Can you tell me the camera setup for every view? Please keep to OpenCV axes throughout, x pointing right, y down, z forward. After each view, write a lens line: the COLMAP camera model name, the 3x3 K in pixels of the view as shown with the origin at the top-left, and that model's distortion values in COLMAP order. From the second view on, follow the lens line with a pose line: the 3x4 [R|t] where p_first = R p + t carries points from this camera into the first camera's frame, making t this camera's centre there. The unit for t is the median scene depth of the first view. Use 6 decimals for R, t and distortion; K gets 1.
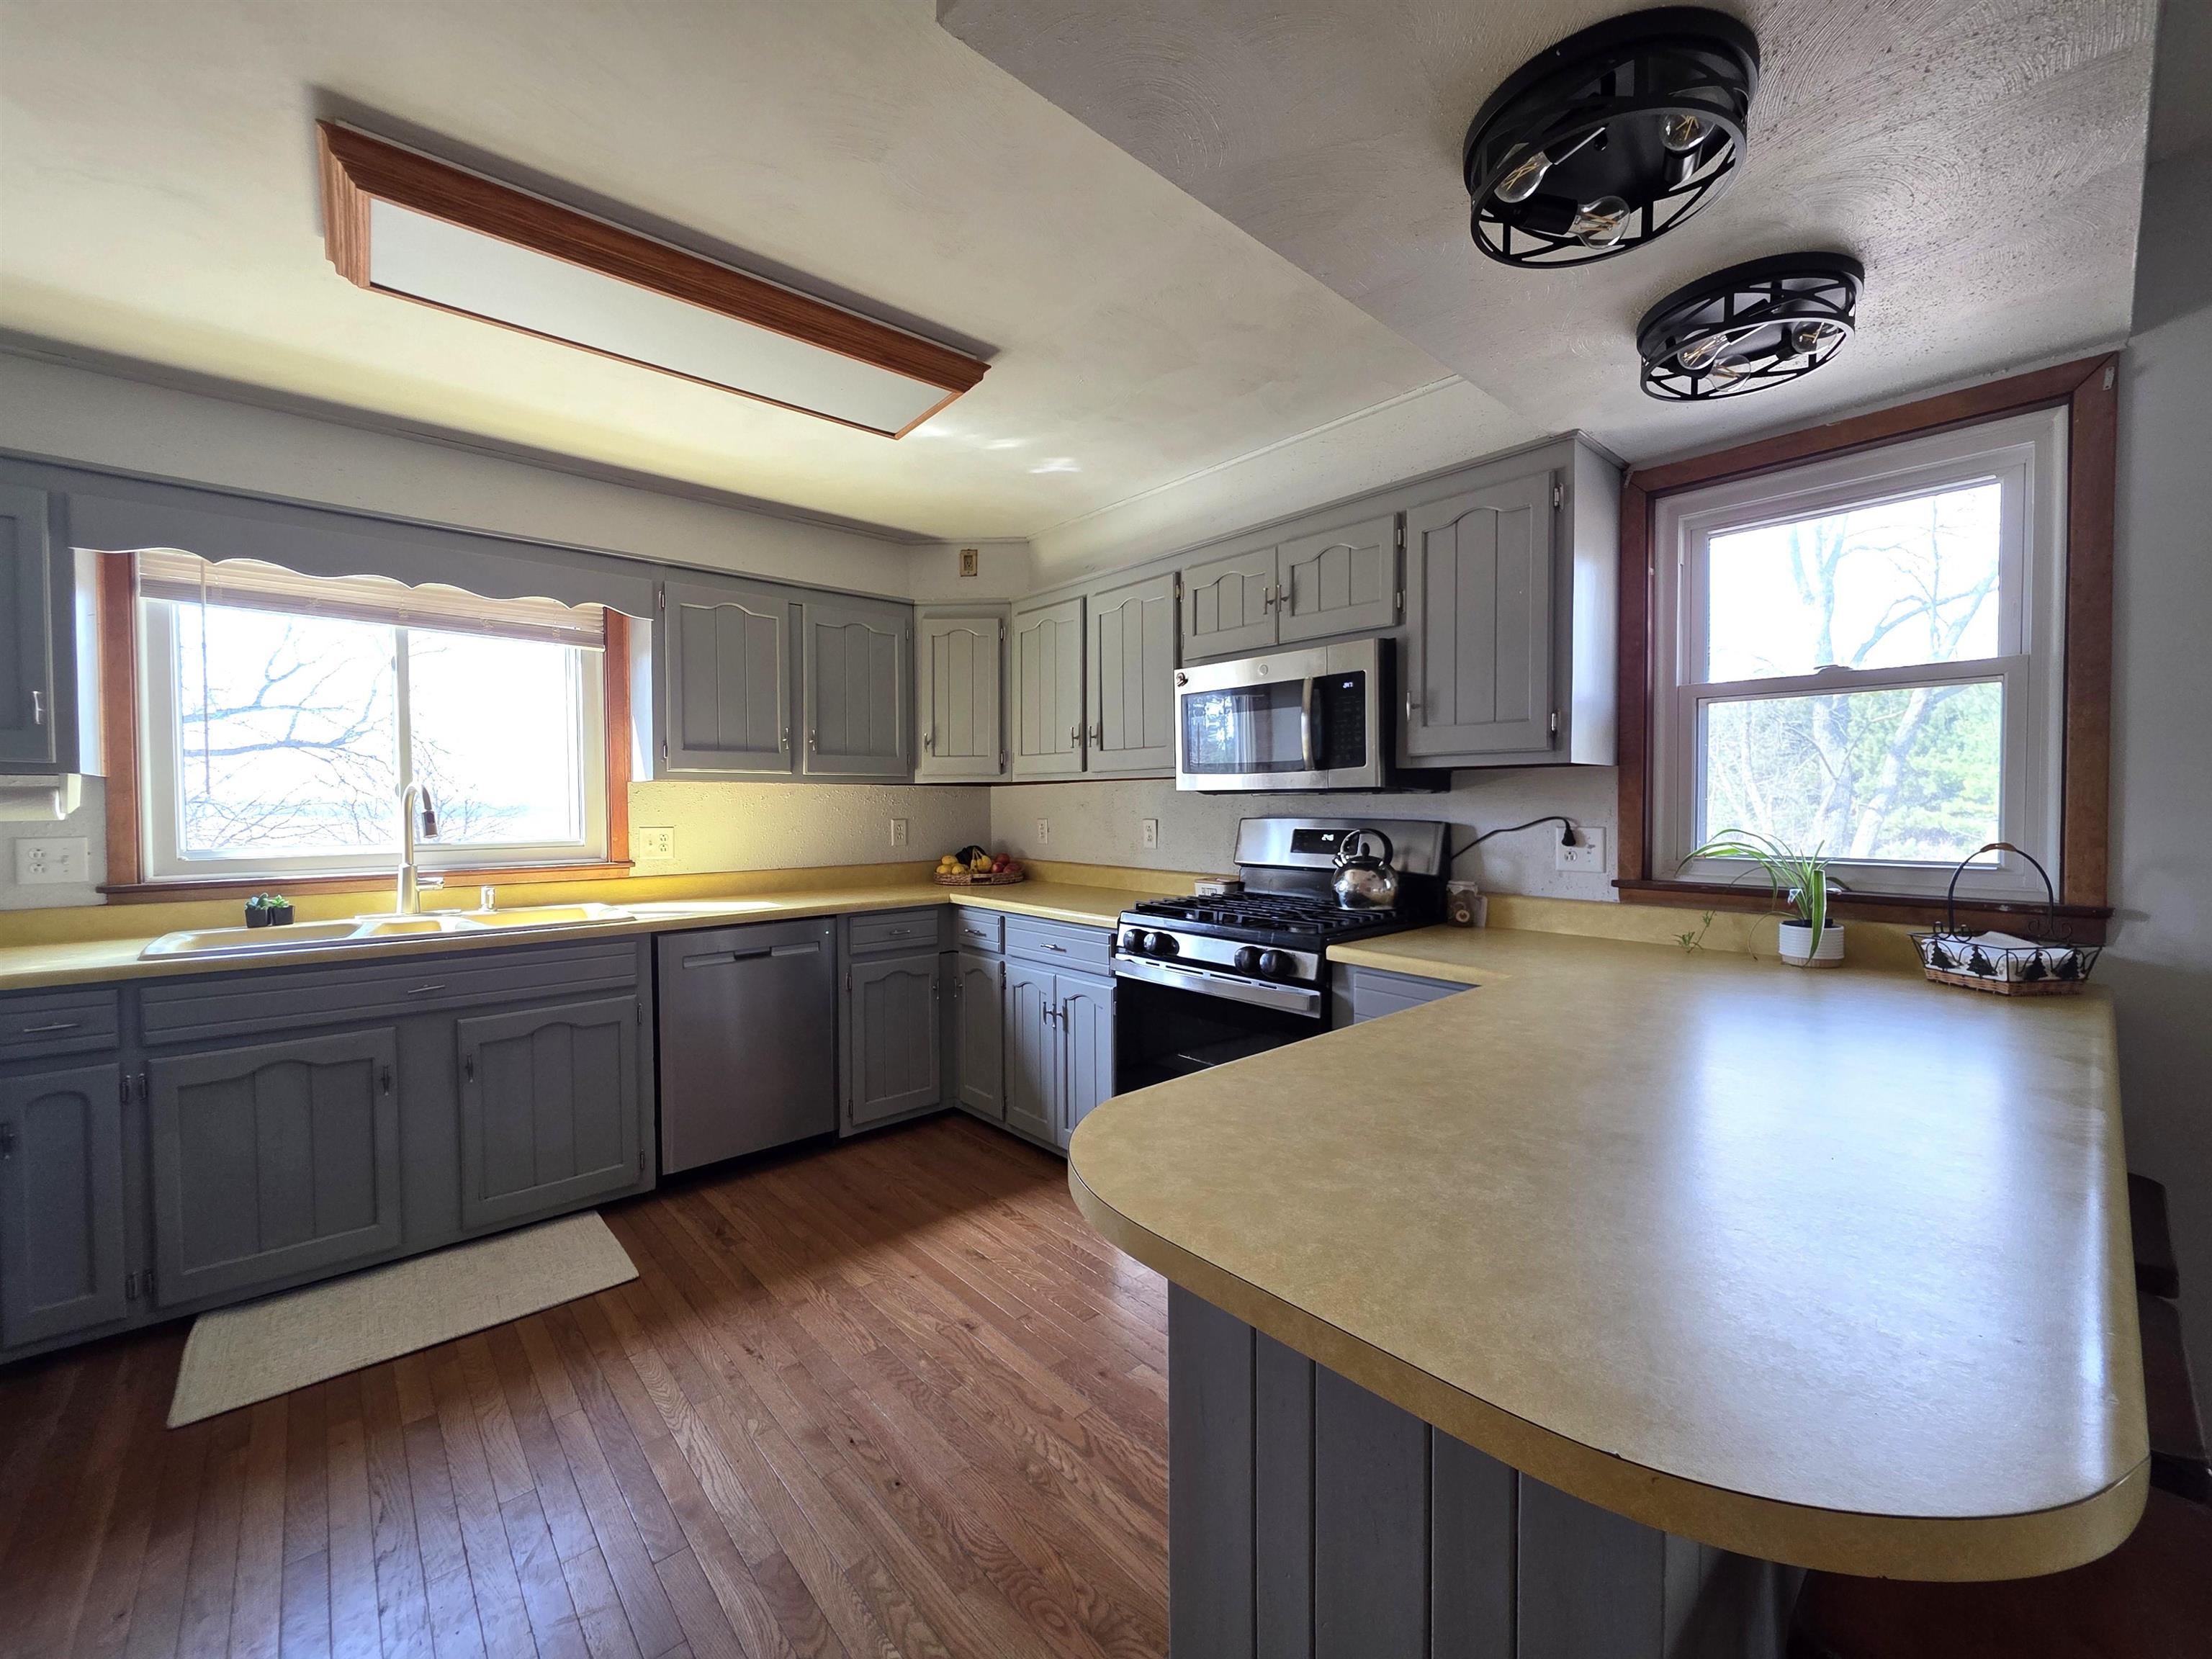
lens RADIAL K [[886.3, 0, 1113.7], [0, 886.3, 825.1], [0, 0, 1]] dist [0.001074, -0.000665]
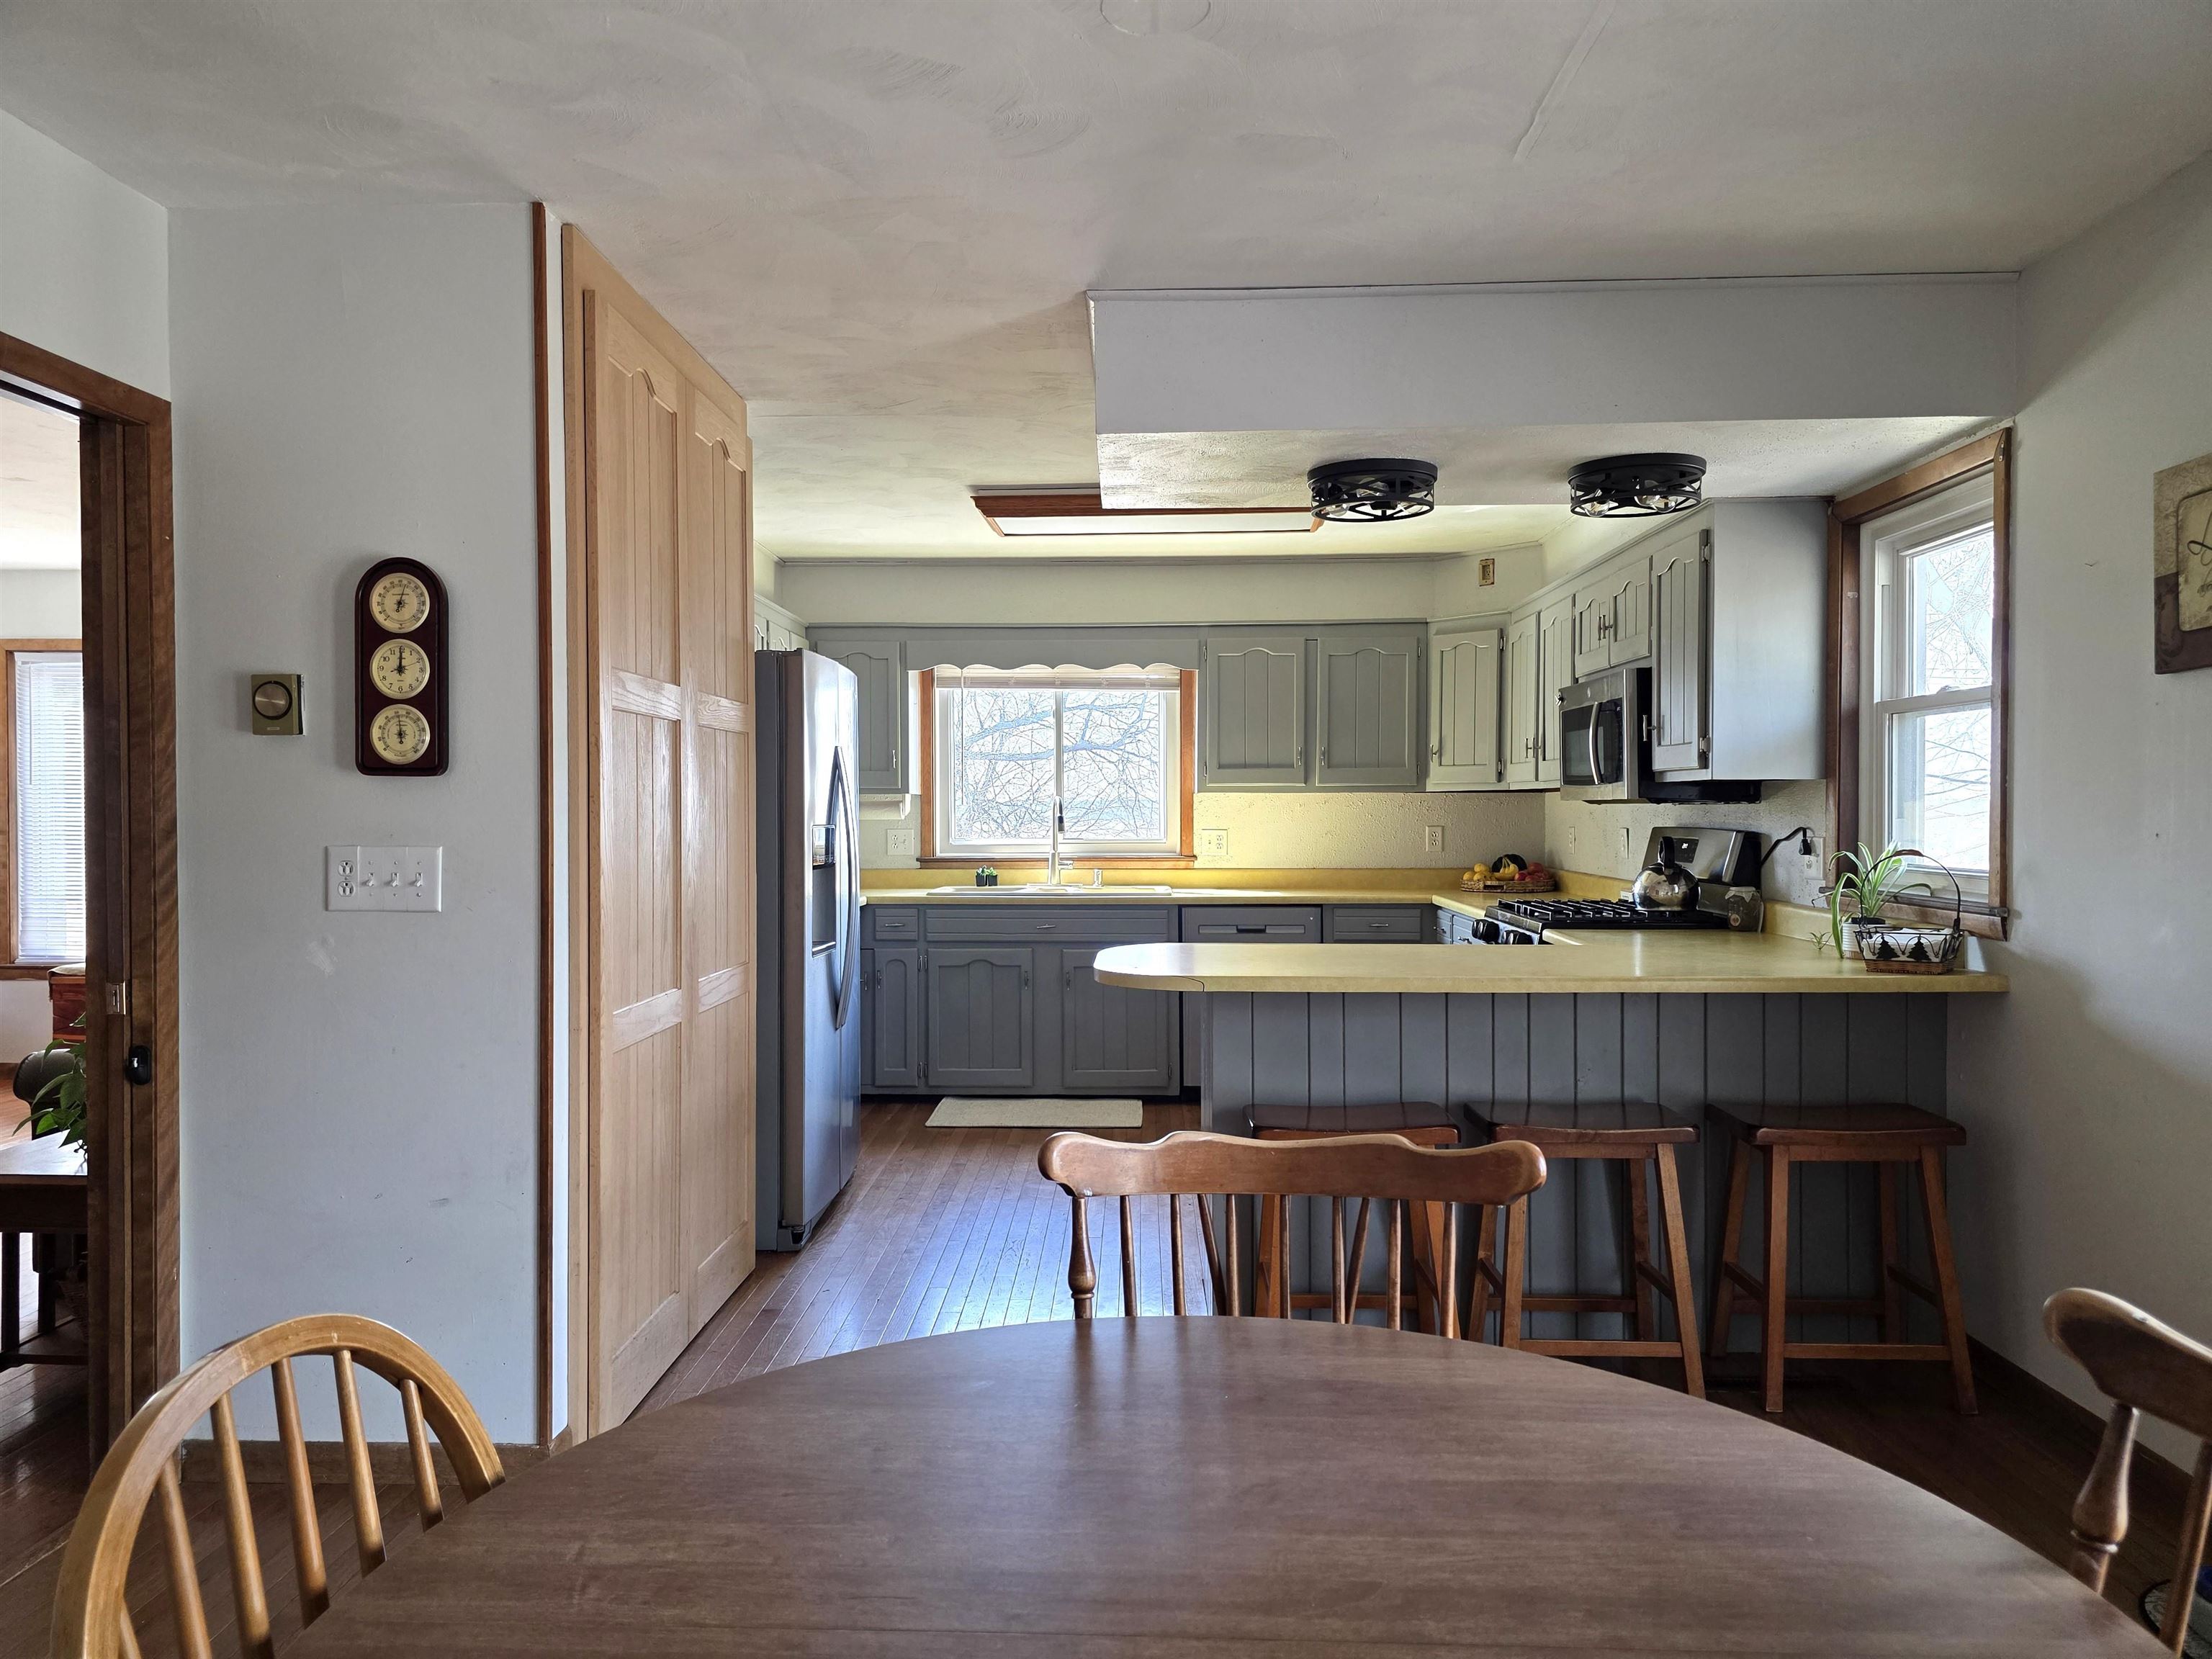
lens RADIAL K [[1473.0, 0, 1101.3], [0, 1473.0, 826.9], [0, 0, 1]] dist [0.046063, -0.001338]
pose [[0.721743, 0.011009, -0.692074, 0.980674], [-0.018147, 0.999831, -0.003019, 0.009546], [0.691924, 0.014738, 0.721820, -0.735868]]
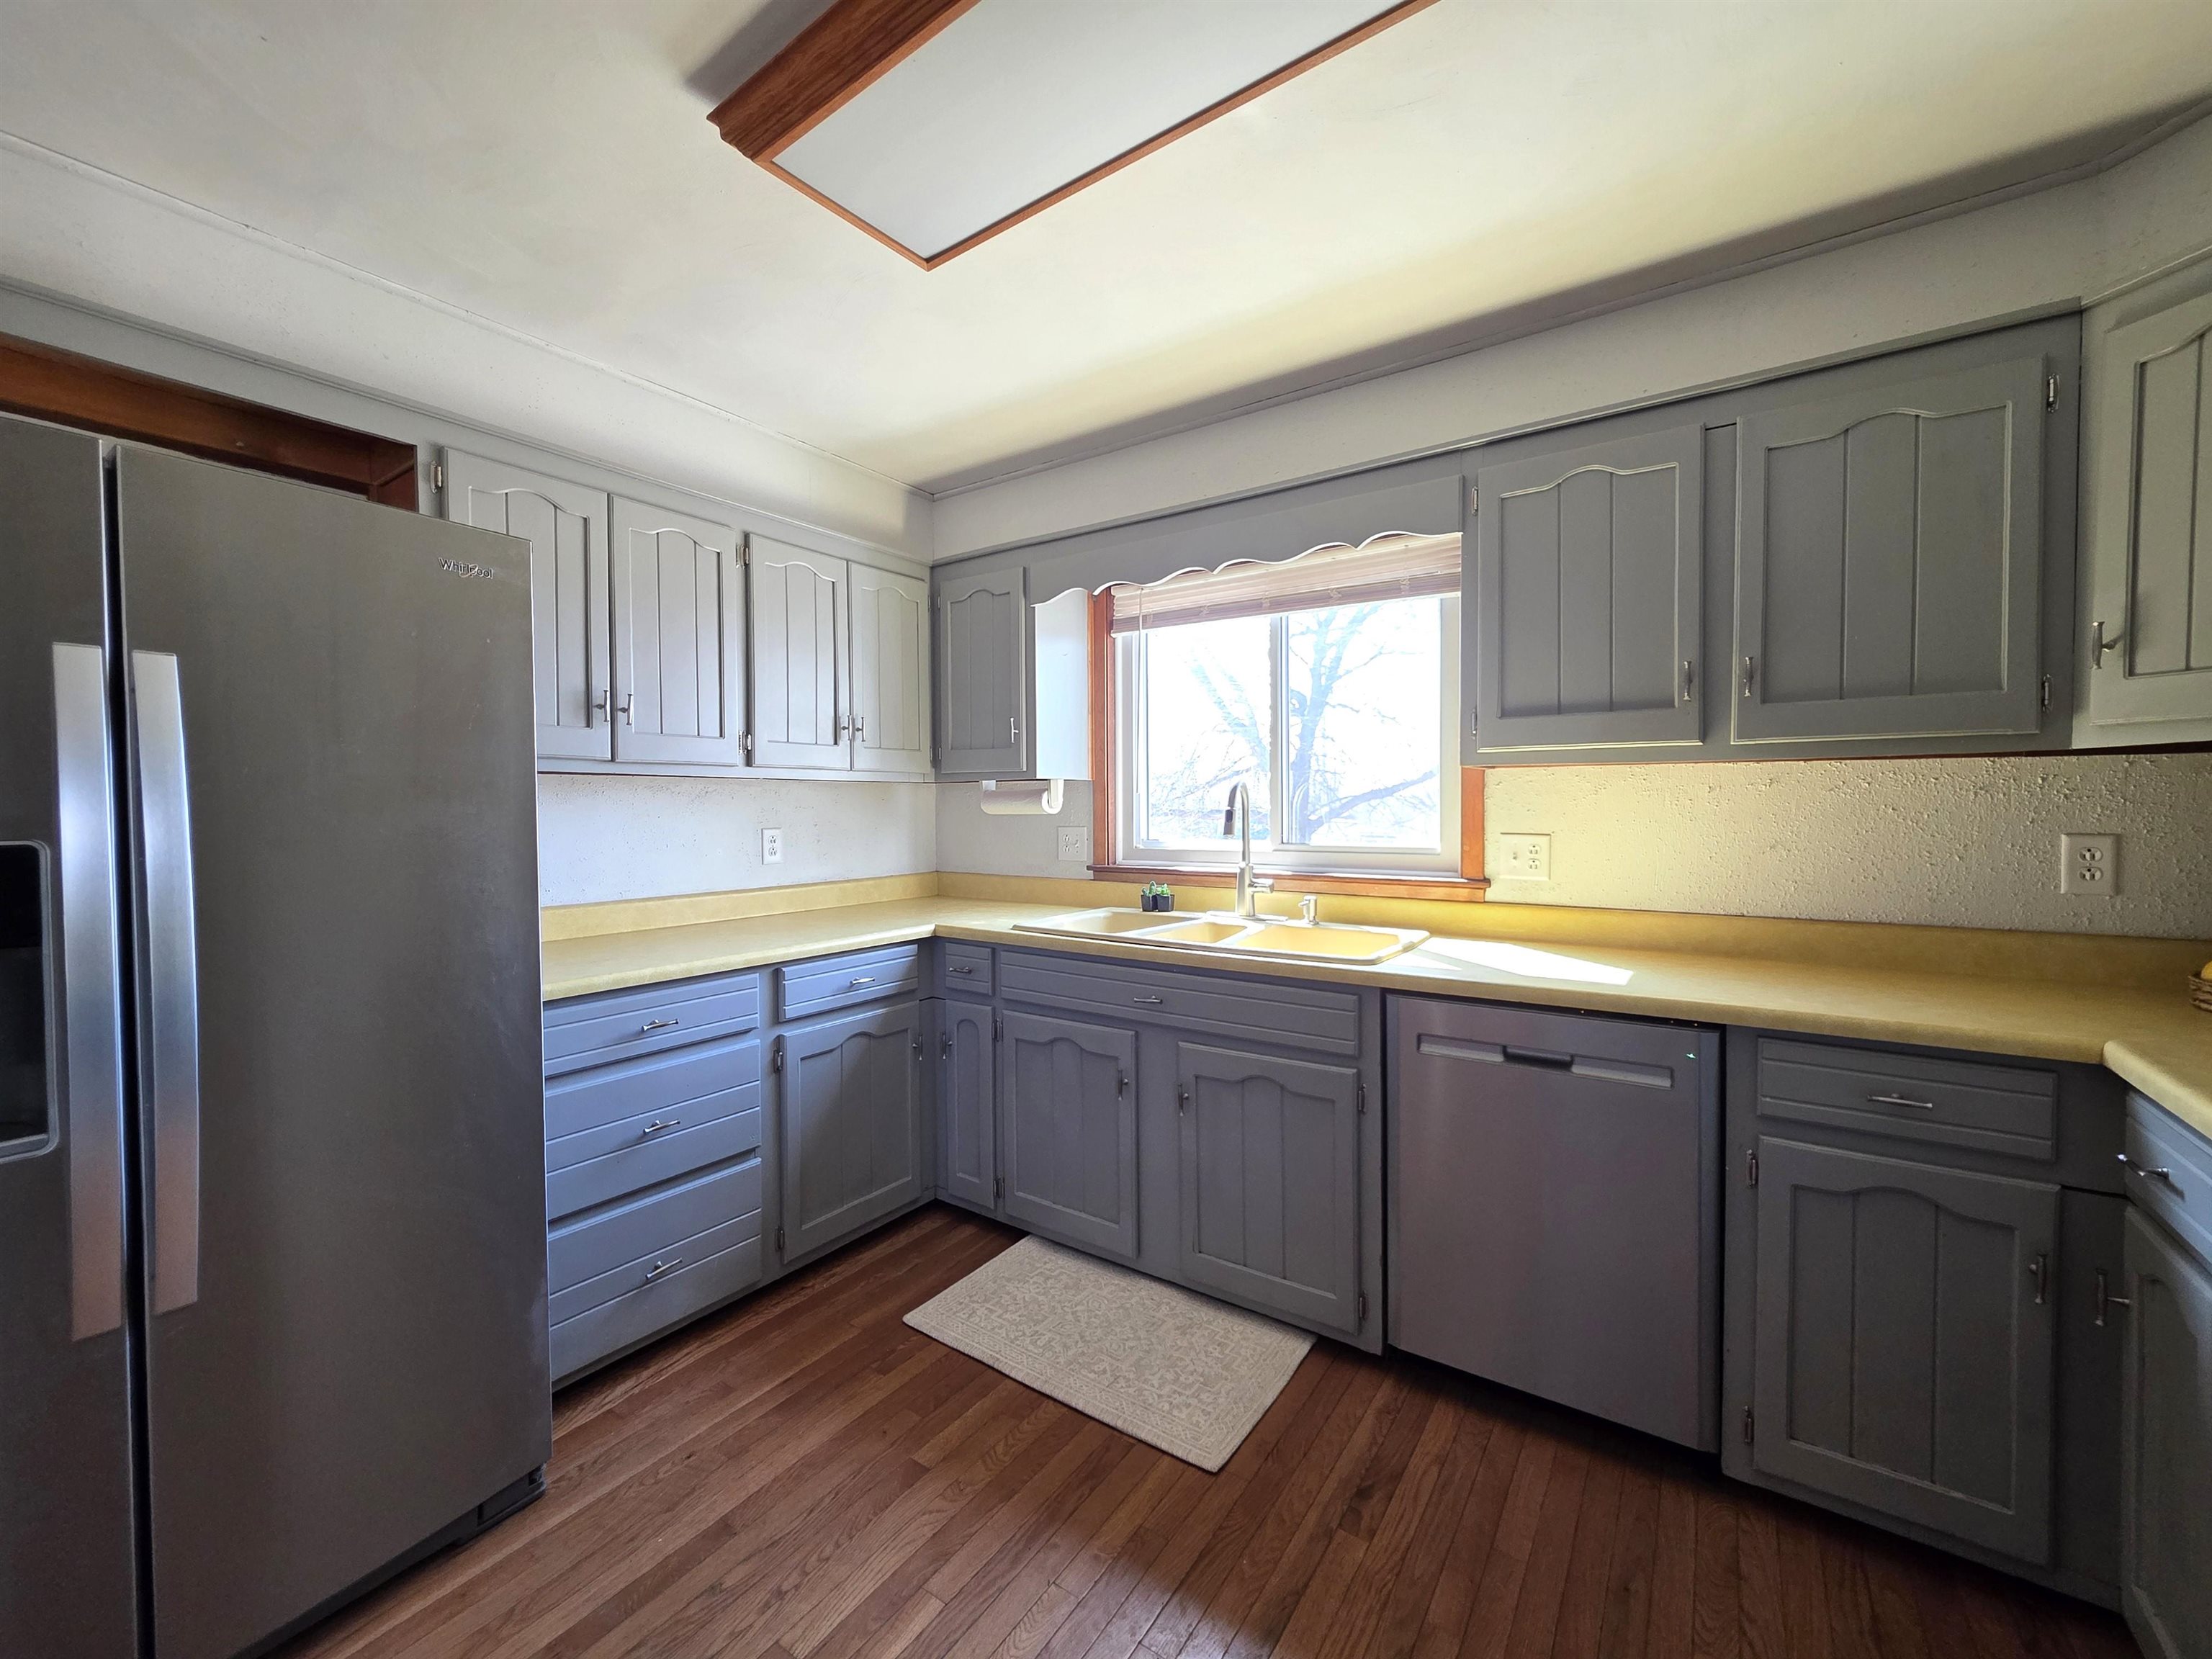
lens RADIAL K [[886.3, 0, 1114.9], [0, 886.3, 825.8], [0, 0, 1]] dist [0.001074, -0.000665]
pose [[0.229879, 0.027786, -0.972823, 0.102893], [-0.019207, 0.999527, 0.024010, -0.017752], [0.973030, 0.013166, 0.230304, 0.651565]]
